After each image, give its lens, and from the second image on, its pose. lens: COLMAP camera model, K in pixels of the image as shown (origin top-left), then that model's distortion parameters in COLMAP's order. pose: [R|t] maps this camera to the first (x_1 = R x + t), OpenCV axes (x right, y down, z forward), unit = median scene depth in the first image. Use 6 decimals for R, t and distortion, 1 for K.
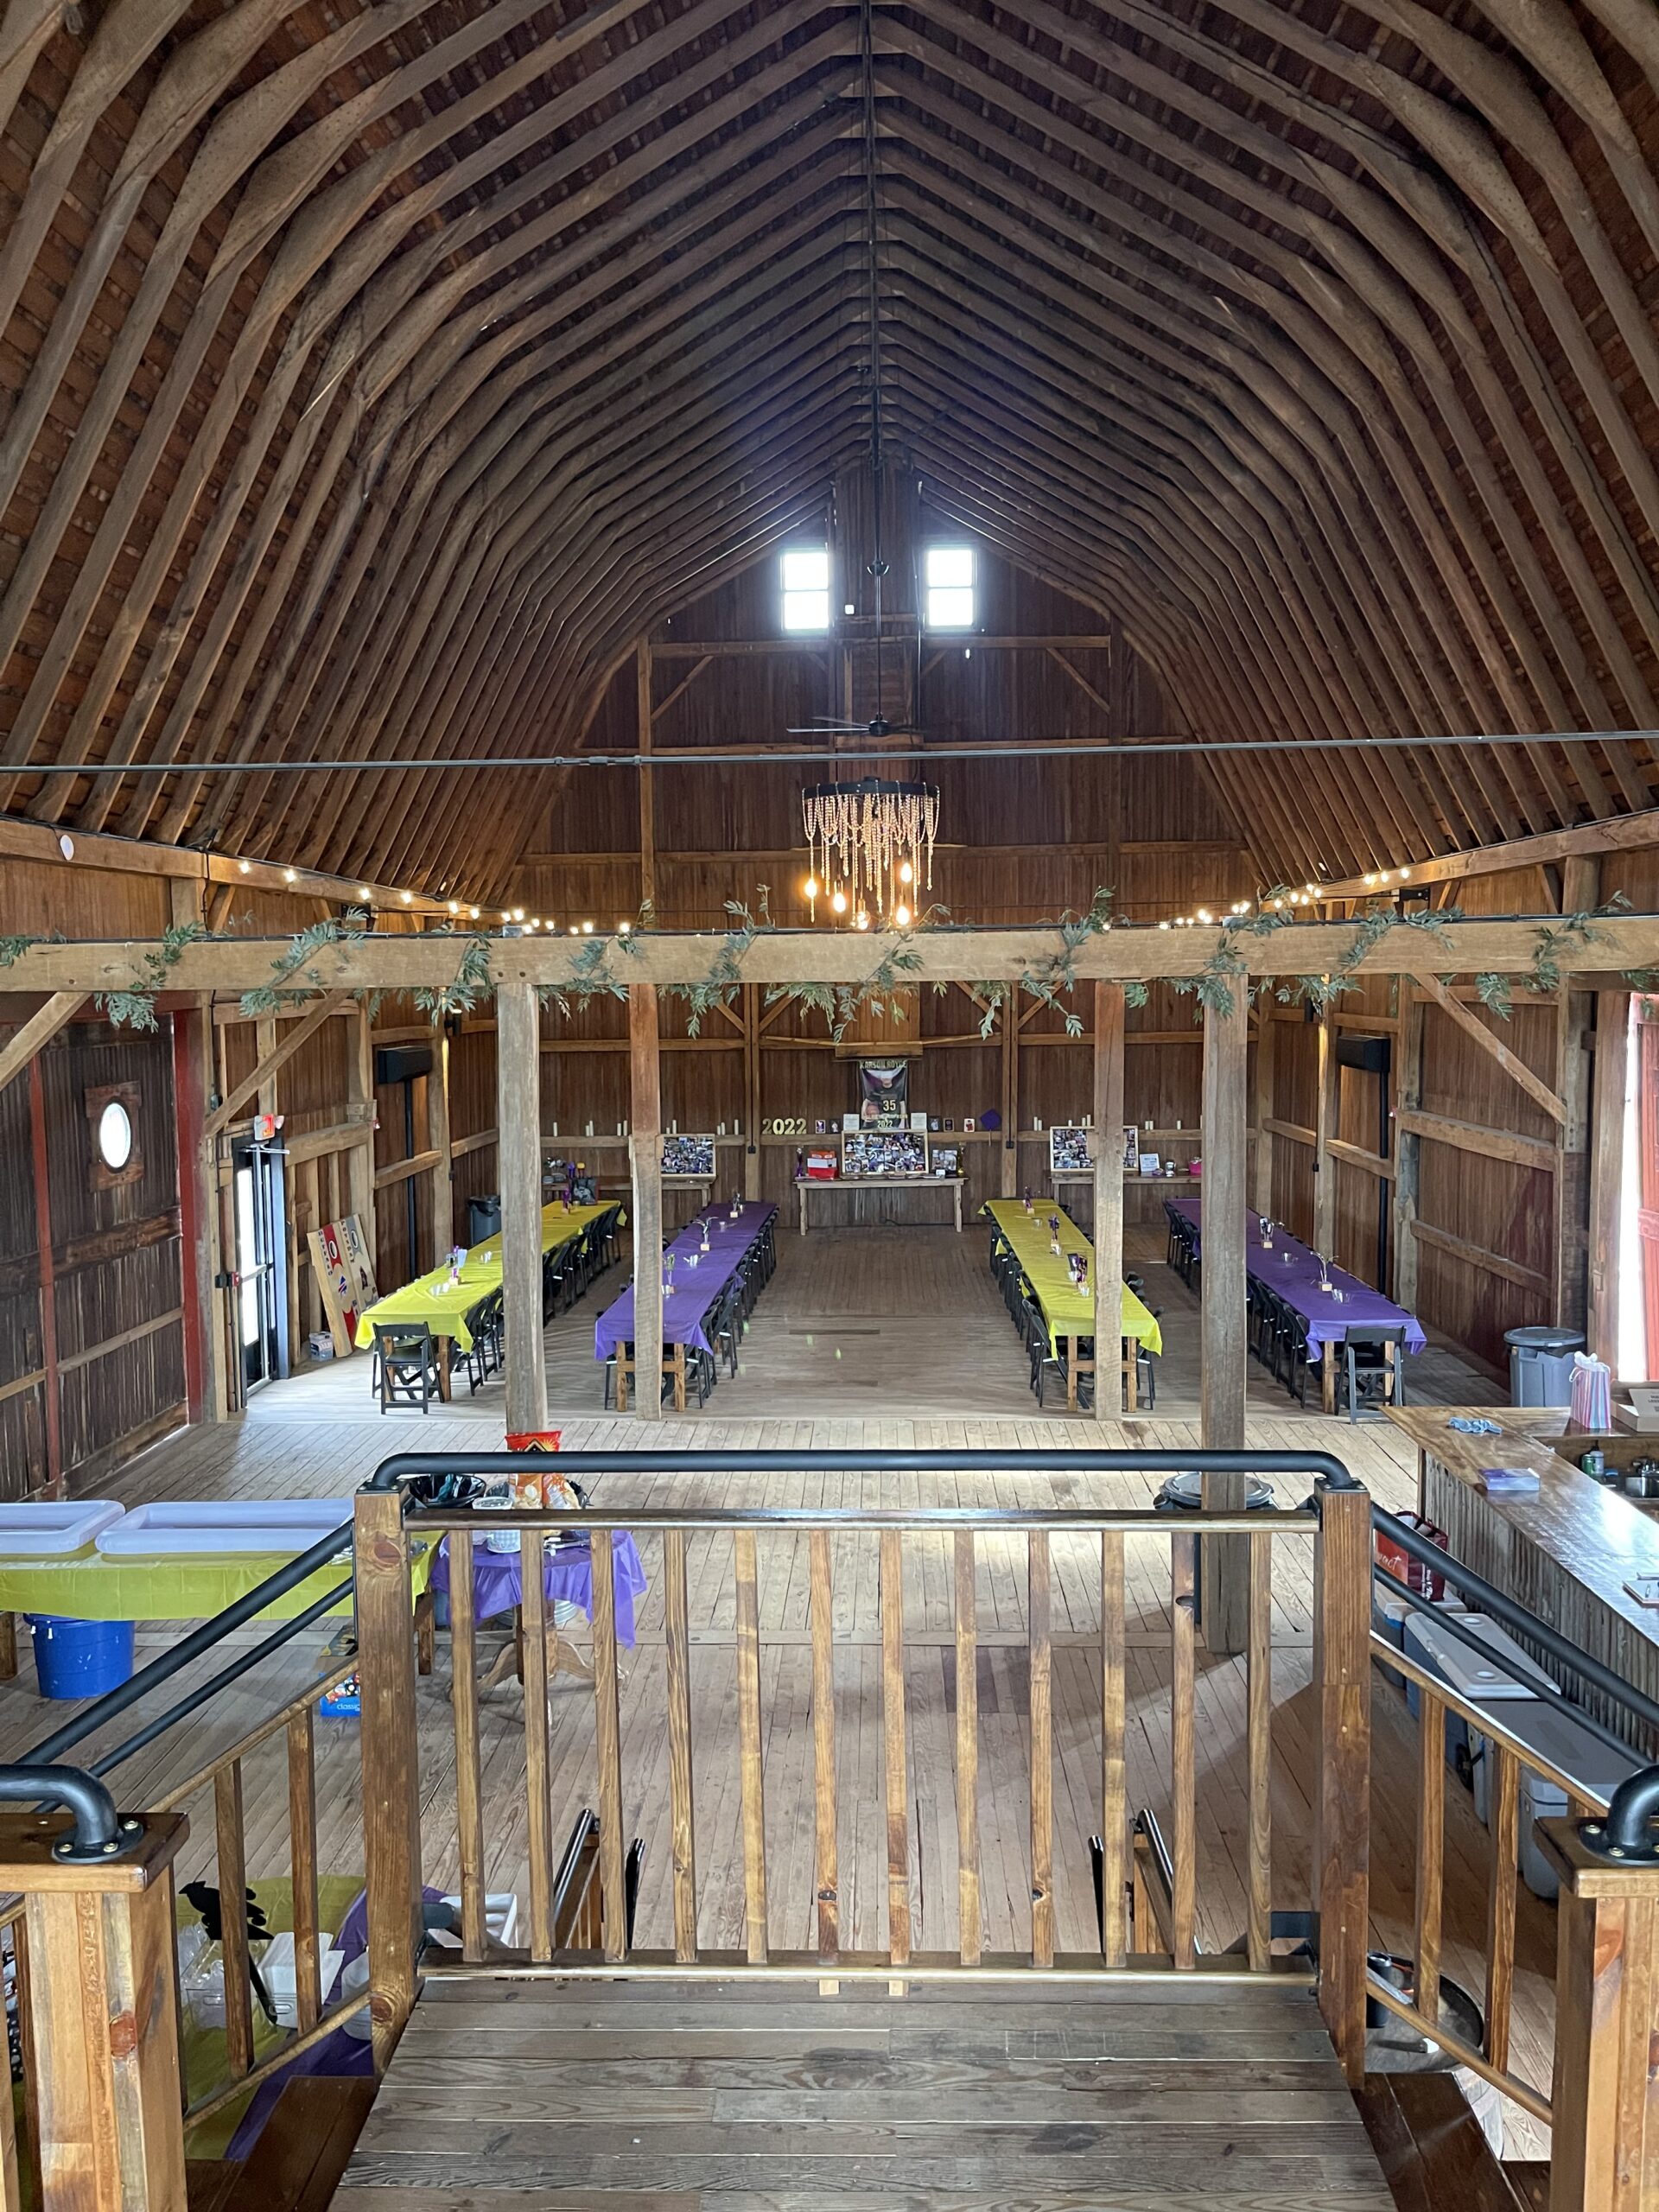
lens RADIAL K [[1781.9, 0, 835.0], [0, 1781.9, 1137.1], [0, 0, 1]] dist [0.111104, 0.002321]
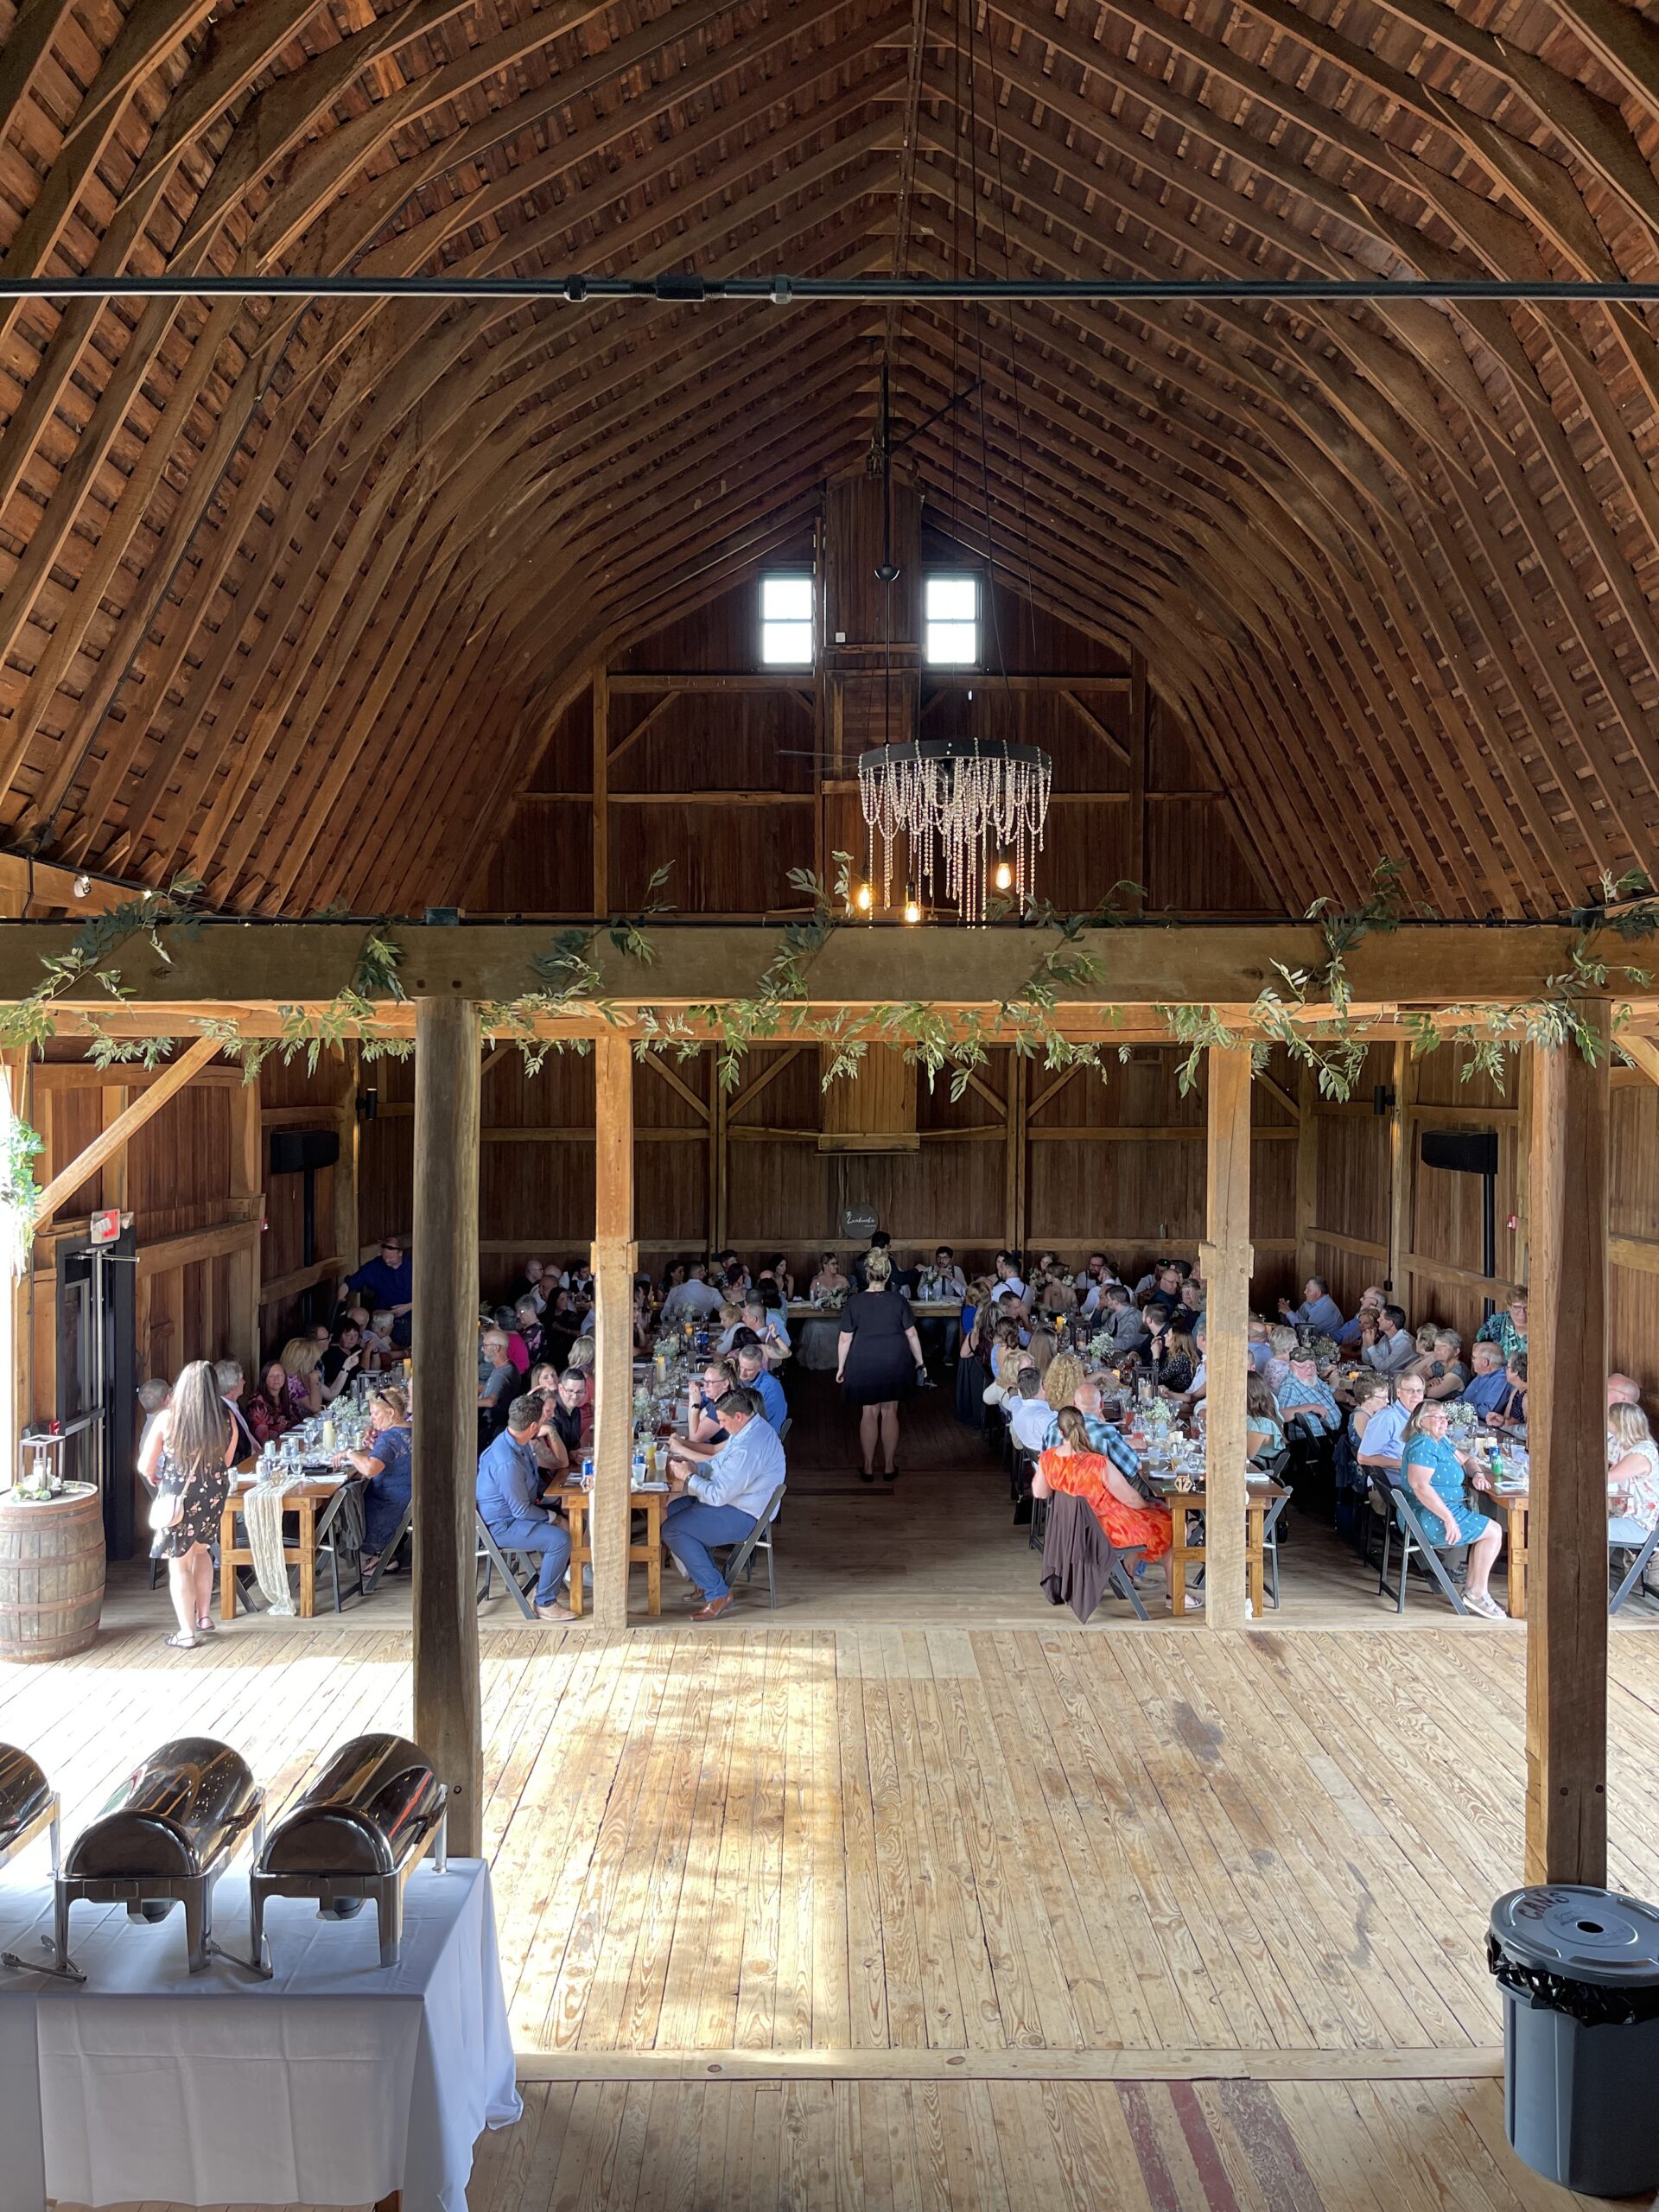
lens RADIAL K [[1781.9, 0, 835.0], [0, 1781.9, 1137.1], [0, 0, 1]] dist [0.111104, 0.002321]
pose [[0.999136, 0.011619, 0.039900, -0.026958], [-0.009268, 0.998238, -0.058617, -0.001098], [-0.040511, 0.058196, 0.997483, 0.150270]]
